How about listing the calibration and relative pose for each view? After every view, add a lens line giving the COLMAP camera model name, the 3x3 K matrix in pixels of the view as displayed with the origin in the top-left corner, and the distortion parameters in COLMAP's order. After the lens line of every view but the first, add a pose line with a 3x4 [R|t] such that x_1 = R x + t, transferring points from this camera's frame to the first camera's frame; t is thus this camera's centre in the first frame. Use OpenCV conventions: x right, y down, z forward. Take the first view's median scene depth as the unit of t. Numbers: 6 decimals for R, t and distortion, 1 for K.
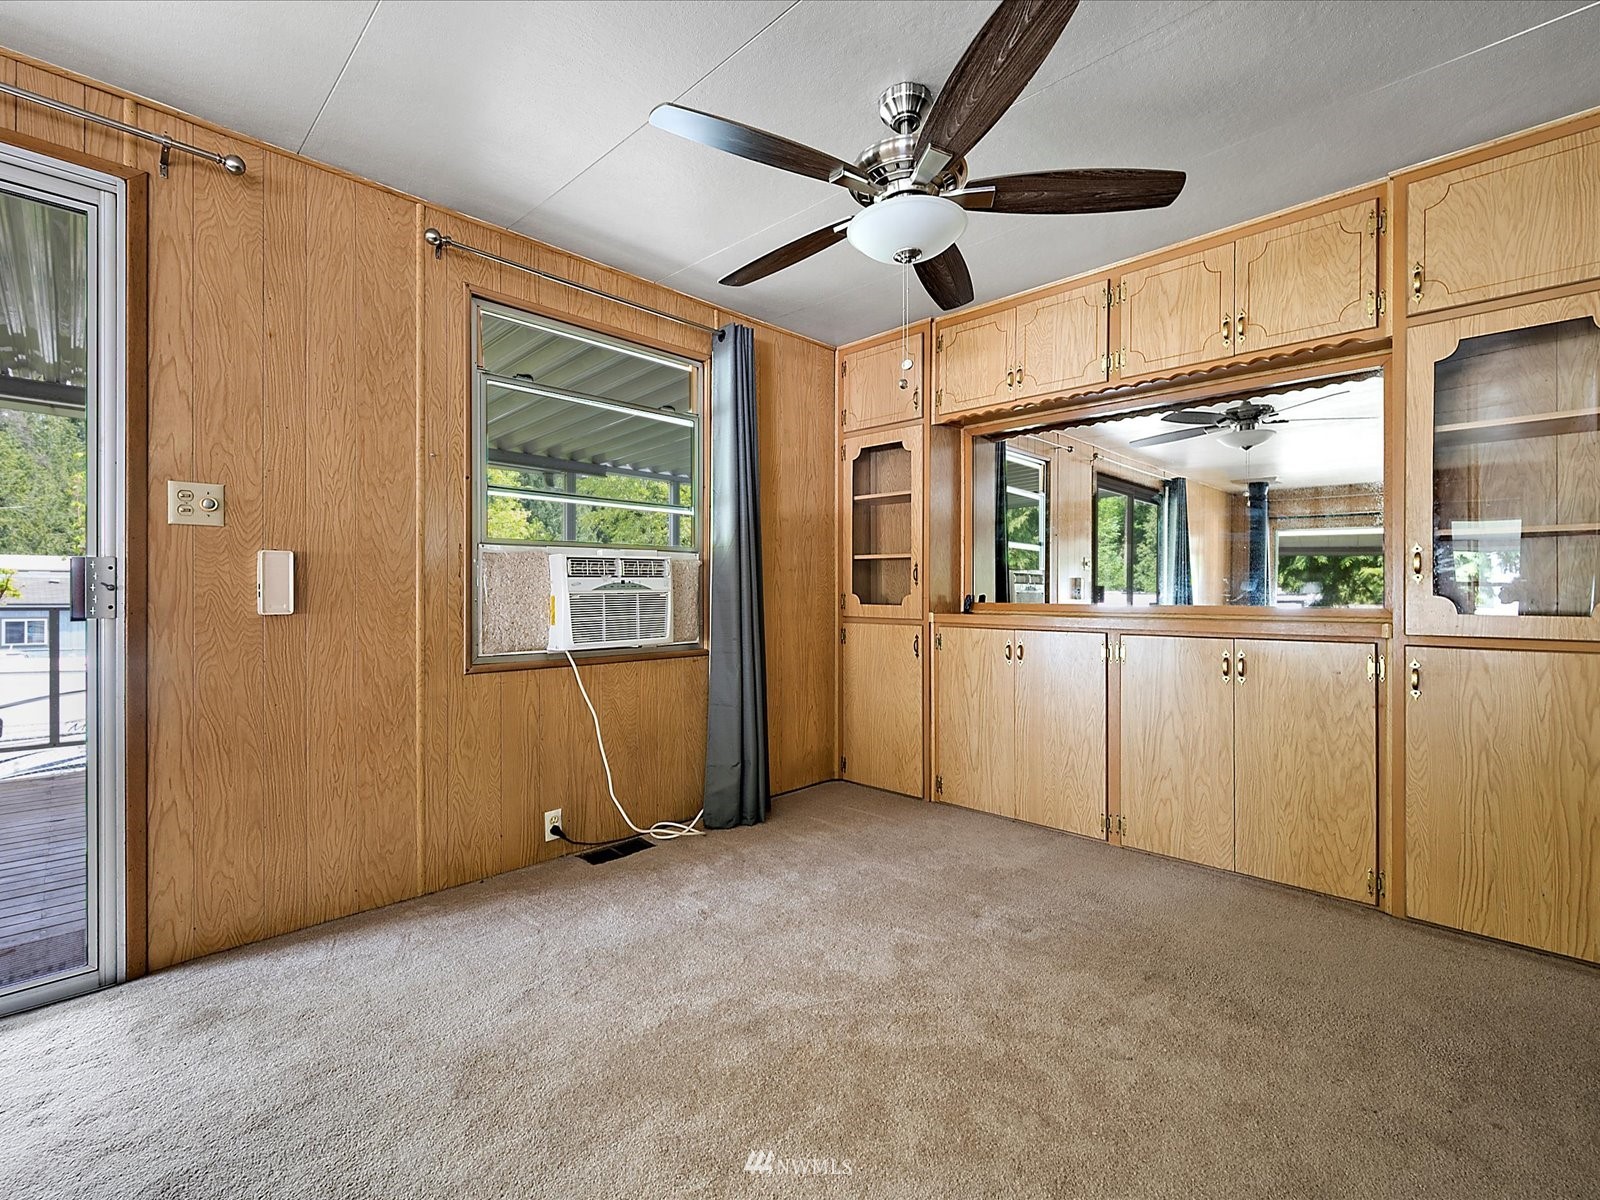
lens RADIAL K [[714.6, 0, 797.6], [0, 714.6, 595.8], [0, 0, 1]] dist [-0.003221, 0.001104]
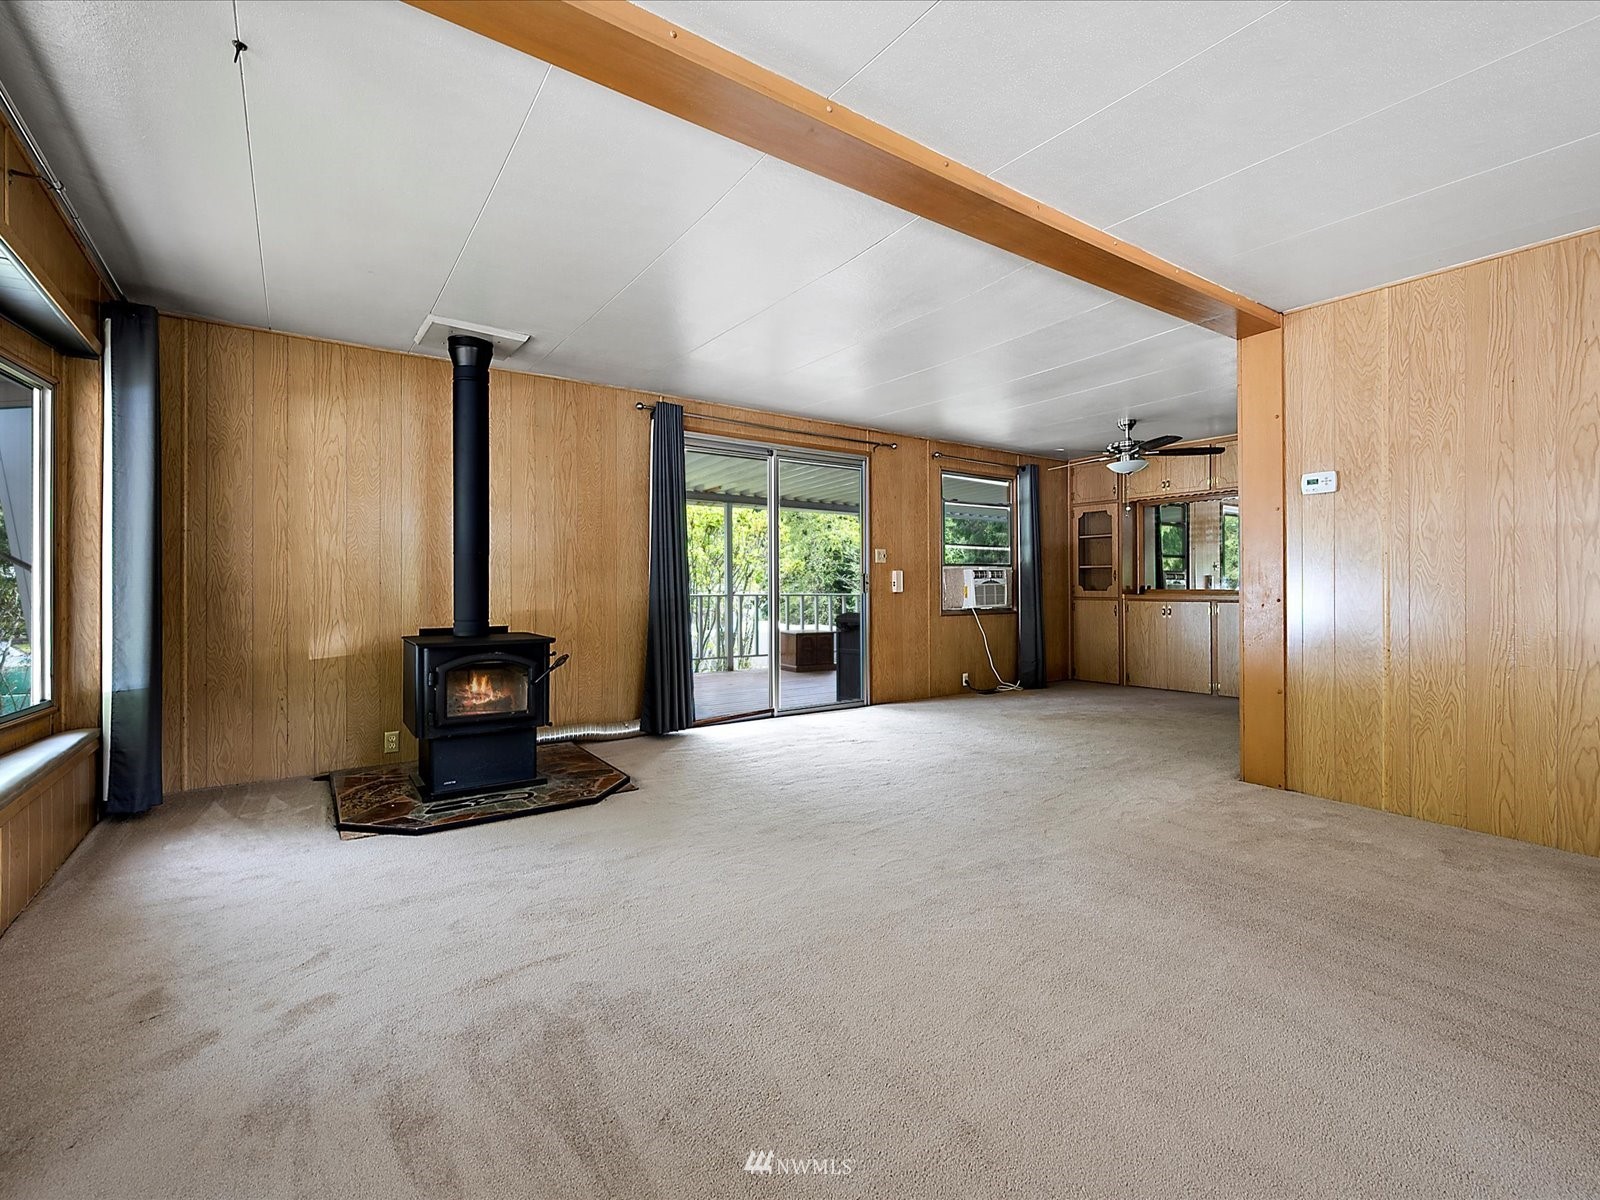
lens RADIAL K [[714.6, 0, 798.1], [0, 714.6, 583.5], [0, 0, 1]] dist [-0.003221, 0.001104]
pose [[0.983764, -0.004680, -0.179408, -0.366804], [0.002622, 0.999928, -0.011704, 0.014317], [0.179450, 0.011043, 0.983705, -1.199804]]
